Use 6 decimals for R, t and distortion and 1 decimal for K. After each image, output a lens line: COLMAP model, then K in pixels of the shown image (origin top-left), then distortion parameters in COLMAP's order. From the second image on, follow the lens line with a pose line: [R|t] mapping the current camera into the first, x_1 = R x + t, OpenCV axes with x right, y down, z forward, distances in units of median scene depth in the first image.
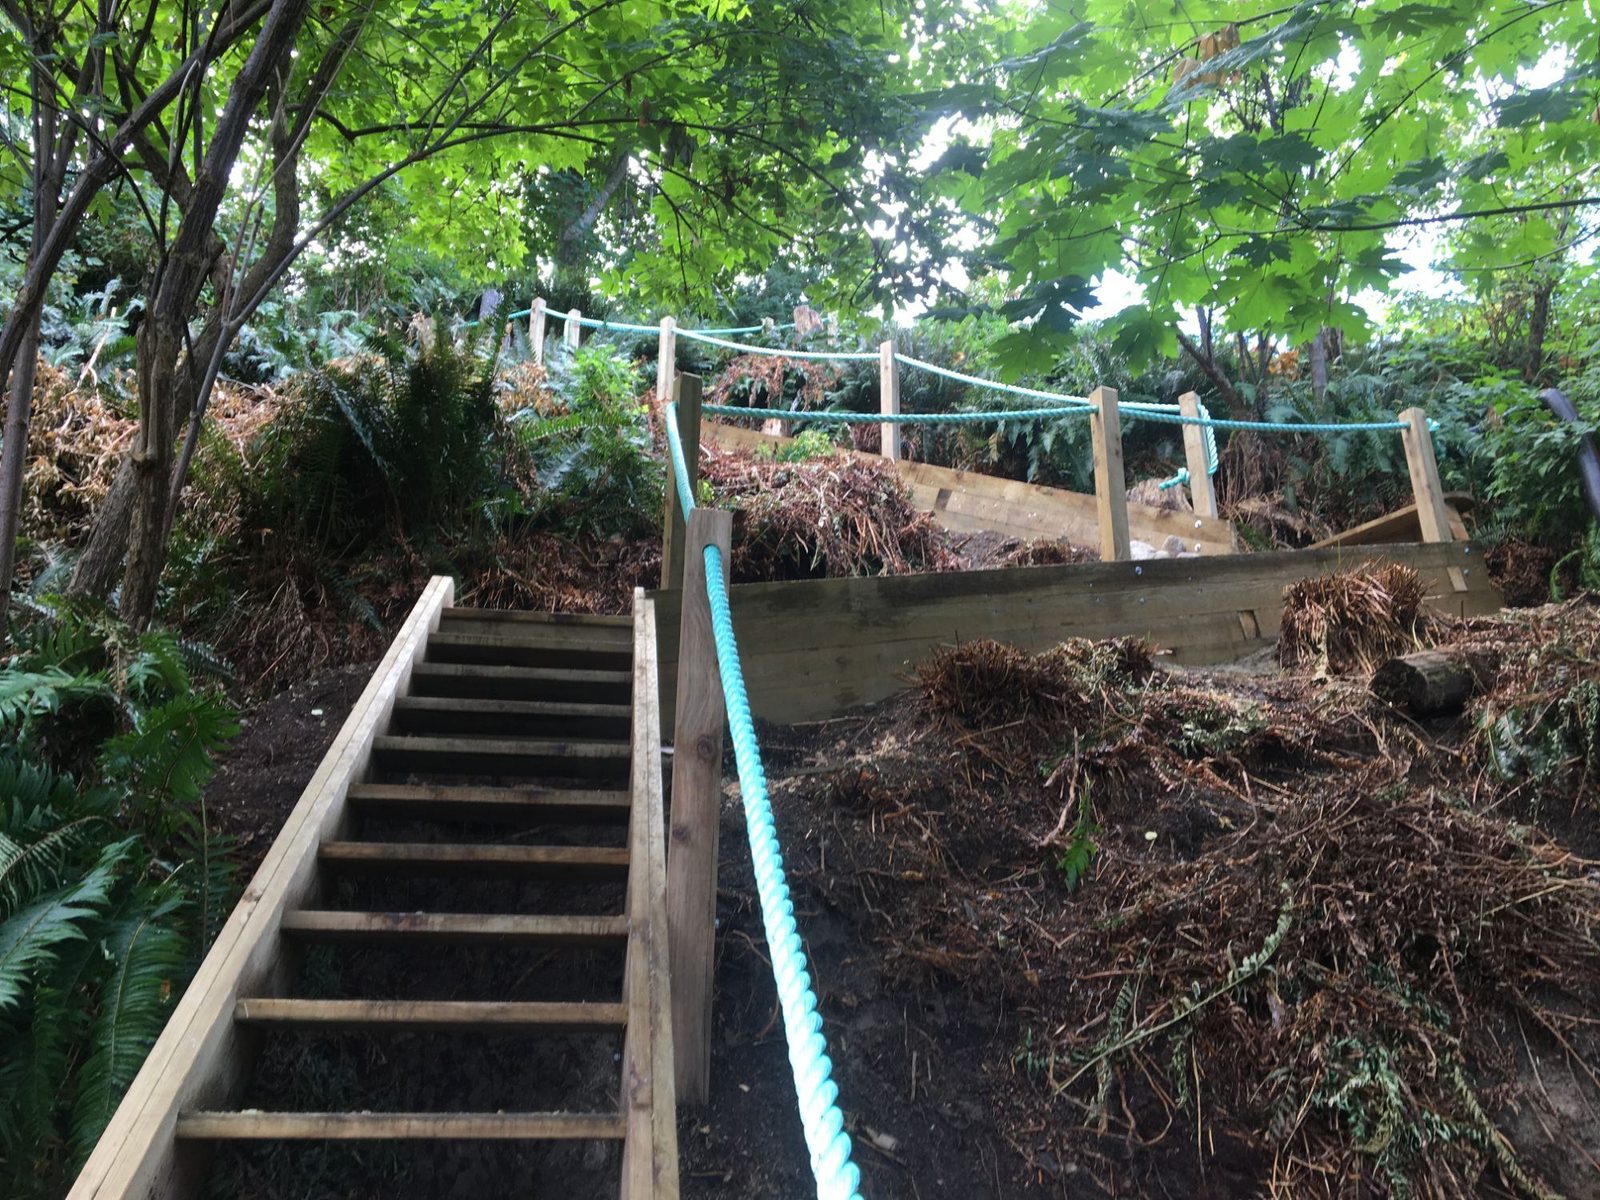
lens RADIAL K [[1373.3, 0, 800.9], [0, 1373.3, 590.5], [0, 0, 1]] dist [0.110249, -0.160305]
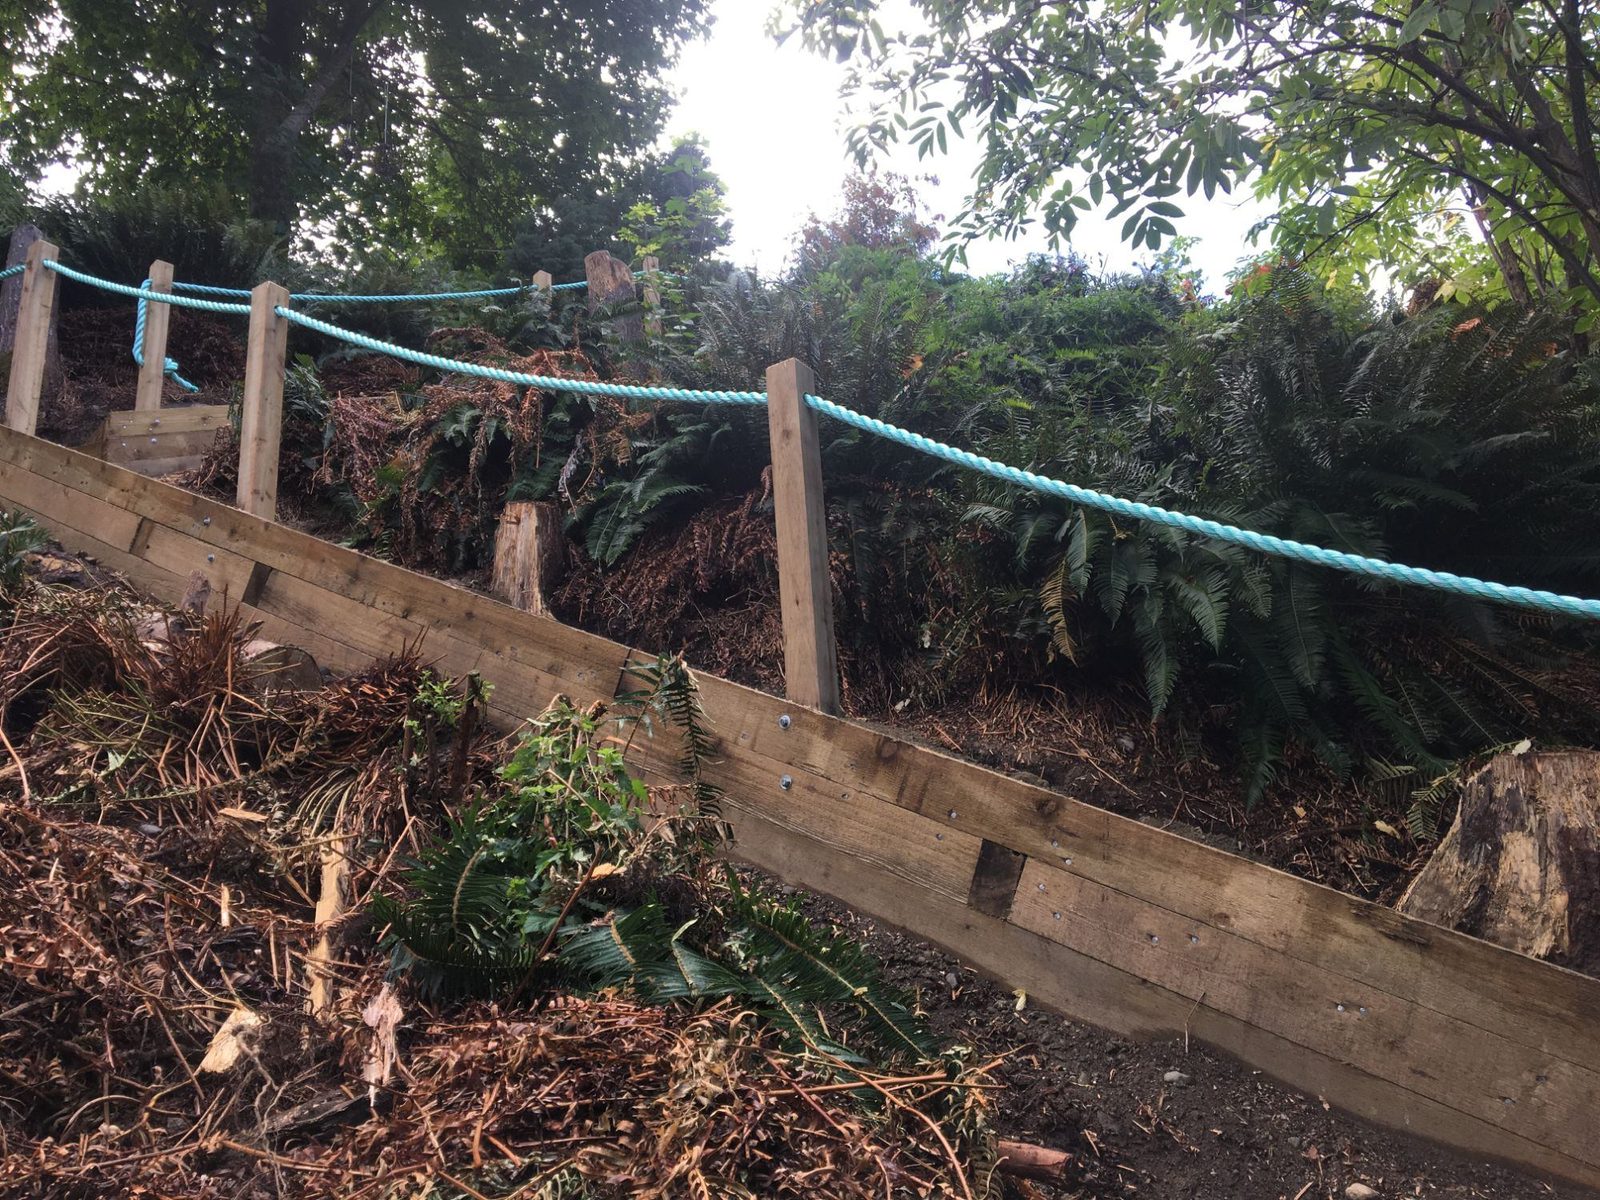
lens RADIAL K [[1373.3, 0, 800.9], [0, 1373.3, 590.5], [0, 0, 1]] dist [0.110249, -0.160305]
pose [[0.992560, -0.036471, 0.116168, 0.017895], [0.031370, 0.998474, 0.045440, -0.112068], [-0.117648, -0.041458, 0.992190, 0.520764]]
